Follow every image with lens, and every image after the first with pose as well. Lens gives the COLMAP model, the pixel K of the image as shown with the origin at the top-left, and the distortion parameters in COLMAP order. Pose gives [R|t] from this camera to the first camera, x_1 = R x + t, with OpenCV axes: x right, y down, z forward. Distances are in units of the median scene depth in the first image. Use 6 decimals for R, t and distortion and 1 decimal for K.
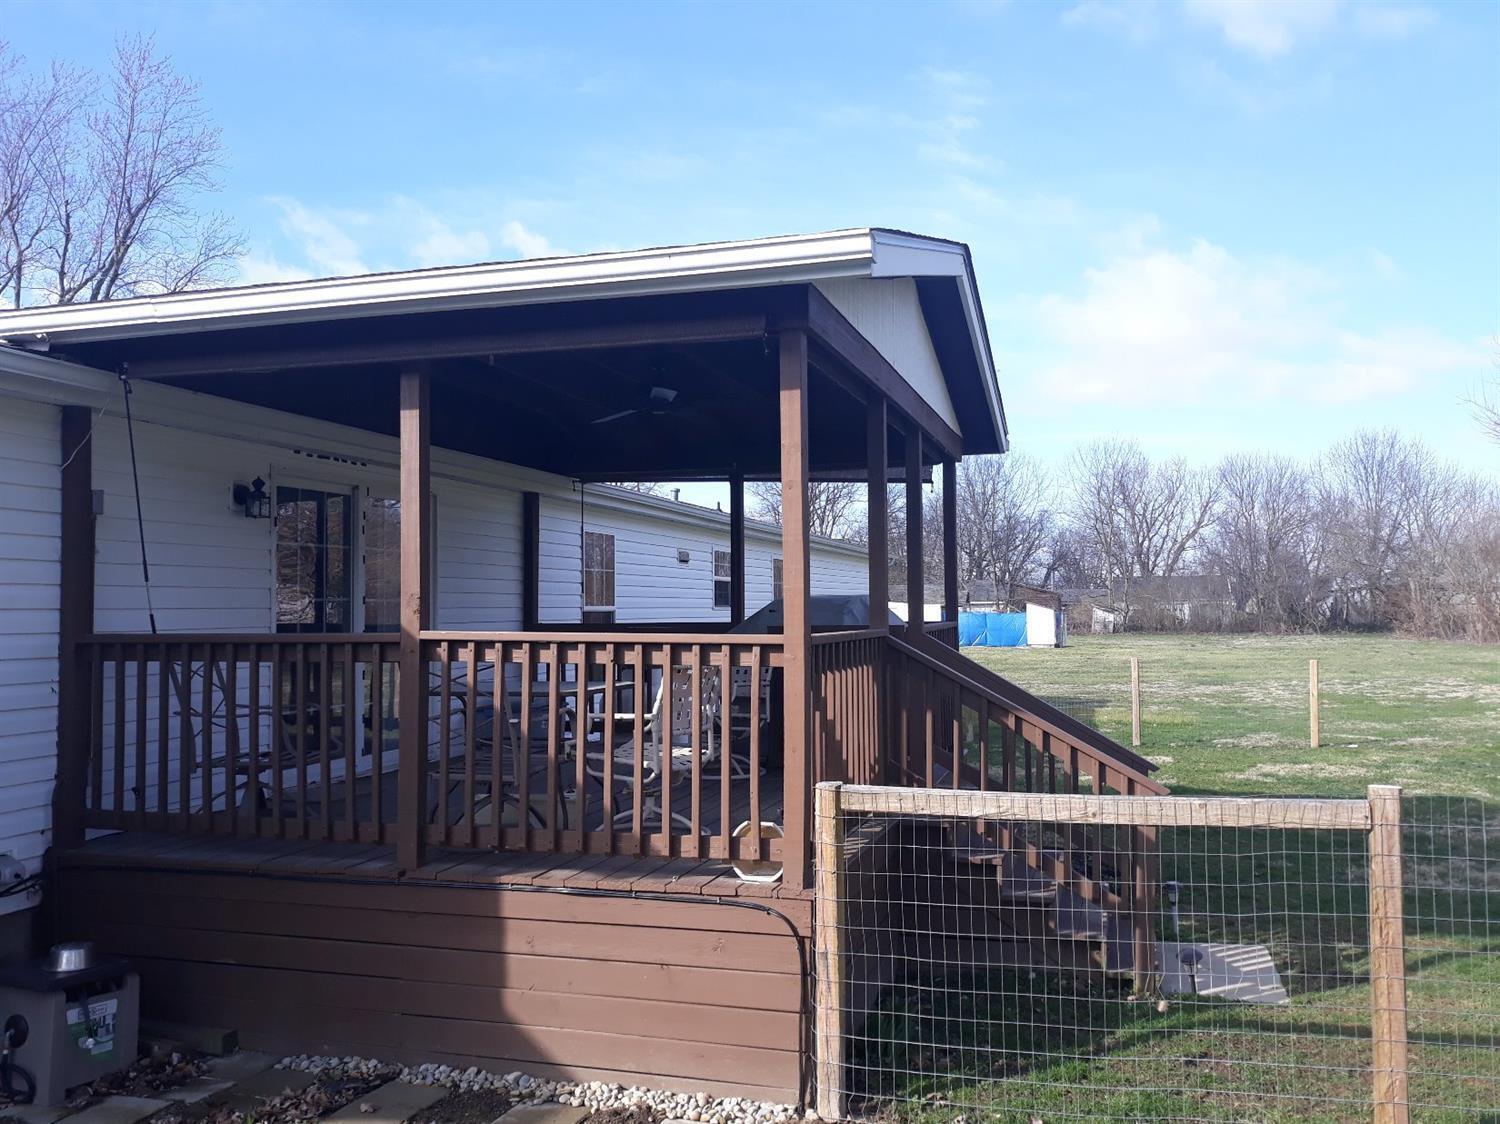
lens RADIAL K [[1236.0, 0, 780.3], [0, 1236.0, 561.0], [0, 0, 1]] dist [0.001895, -0.013835]
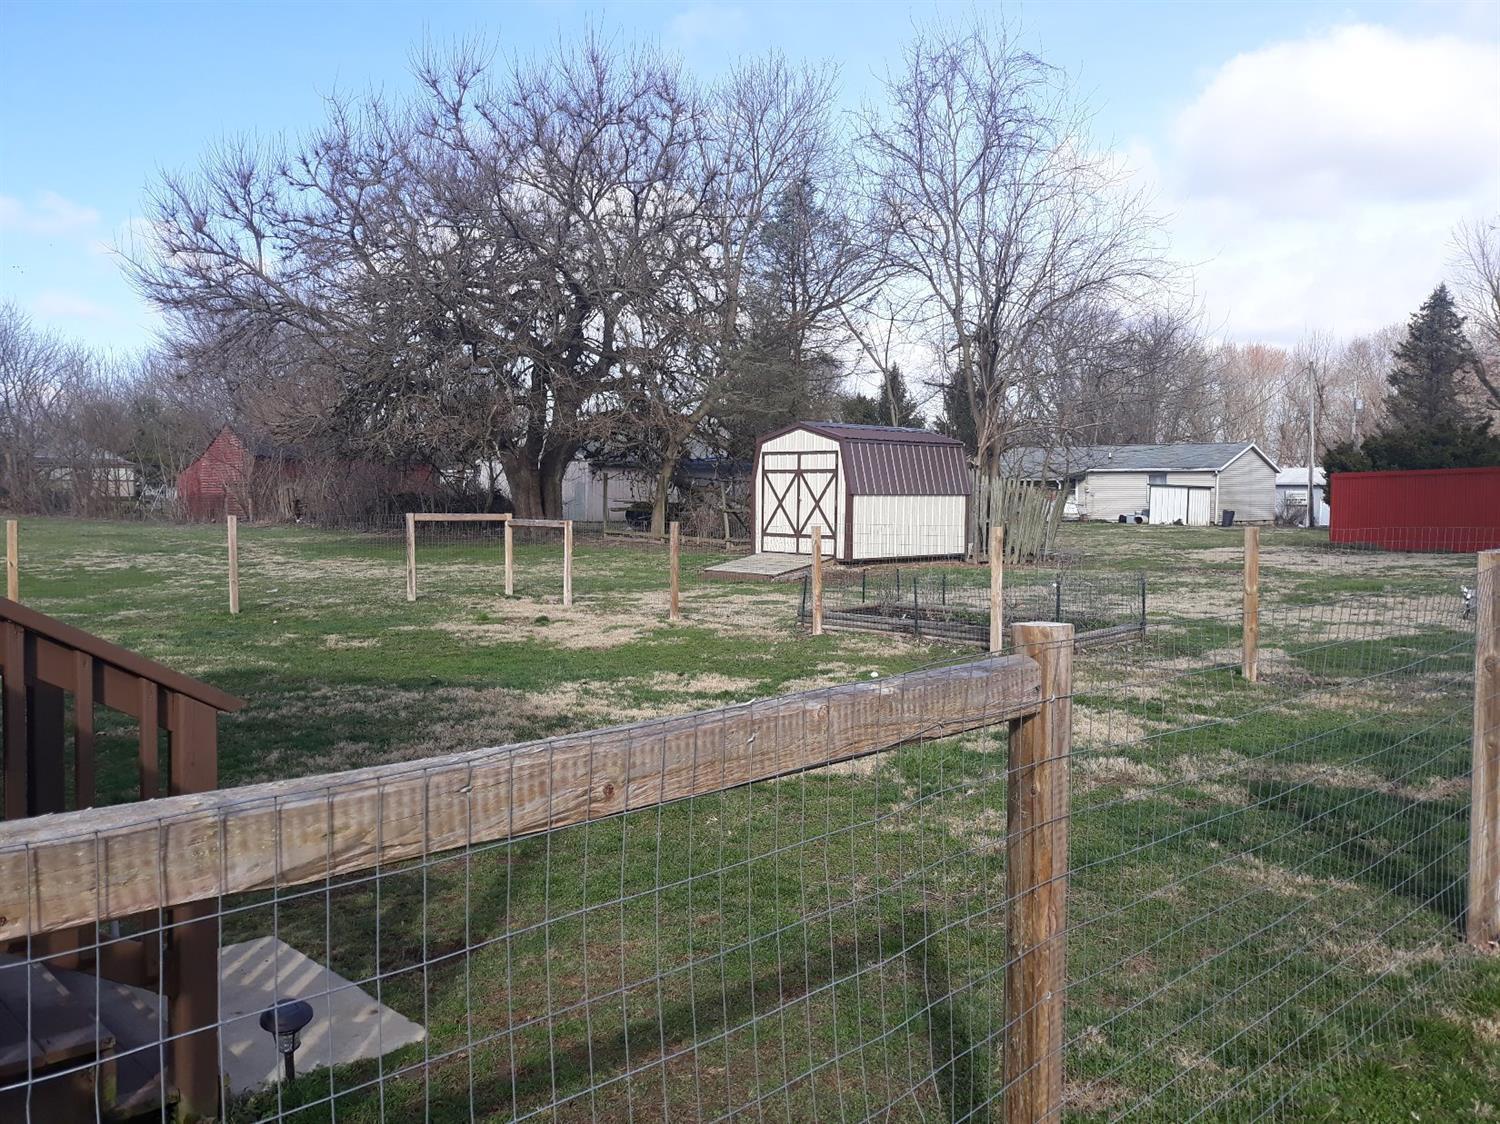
lens RADIAL K [[1219.8, 0, 750.0], [0, 1219.8, 562.0], [0, 0, 1]] dist [0.080172, -0.200562]
pose [[0.506482, -0.037992, 0.861413, -0.000180], [-0.044908, 0.996511, 0.070355, 0.080942], [-0.861081, -0.074317, 0.503008, 0.540018]]
